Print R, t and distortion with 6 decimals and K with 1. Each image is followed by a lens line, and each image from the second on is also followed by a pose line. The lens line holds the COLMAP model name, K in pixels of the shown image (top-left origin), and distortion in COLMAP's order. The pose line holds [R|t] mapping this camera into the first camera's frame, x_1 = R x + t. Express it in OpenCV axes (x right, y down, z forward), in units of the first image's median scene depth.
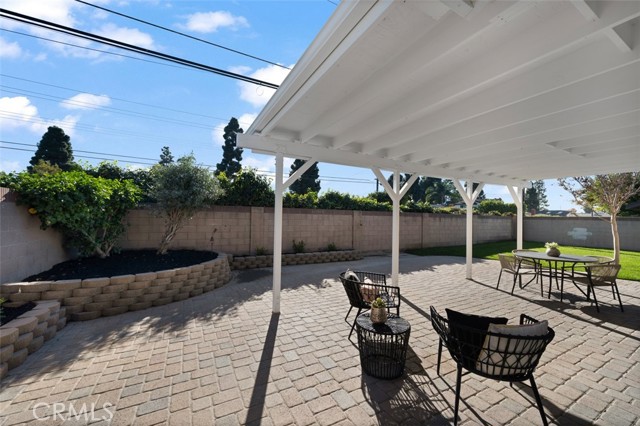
lens RADIAL K [[253.9, 0, 328.9], [0, 253.9, 210.7], [0, 0, 1]] dist [-0.001127, 0.000240]
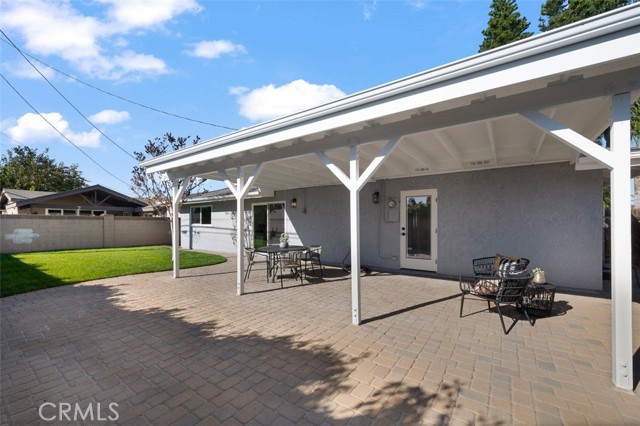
lens RADIAL K [[253.9, 0, 320.8], [0, 253.9, 217.7], [0, 0, 1]] dist [-0.001127, 0.000240]
pose [[-0.405490, -0.004353, 0.914089, -0.339083], [-0.028280, 0.999570, -0.007785, 0.033472], [-0.913662, -0.029008, -0.405438, 1.355027]]
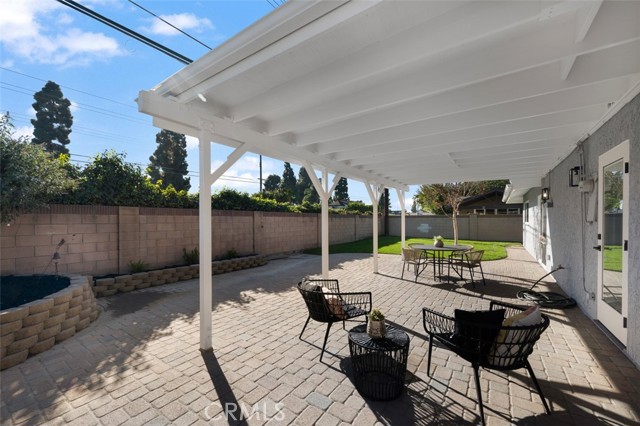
lens RADIAL K [[253.9, 0, 316.9], [0, 253.9, 219.1], [0, 0, 1]] dist [-0.001127, 0.000240]
pose [[0.896130, -0.018760, 0.443394, -0.186453], [0.006427, 0.999550, 0.029302, 0.003597], [-0.443744, -0.023409, 0.895848, 0.160038]]
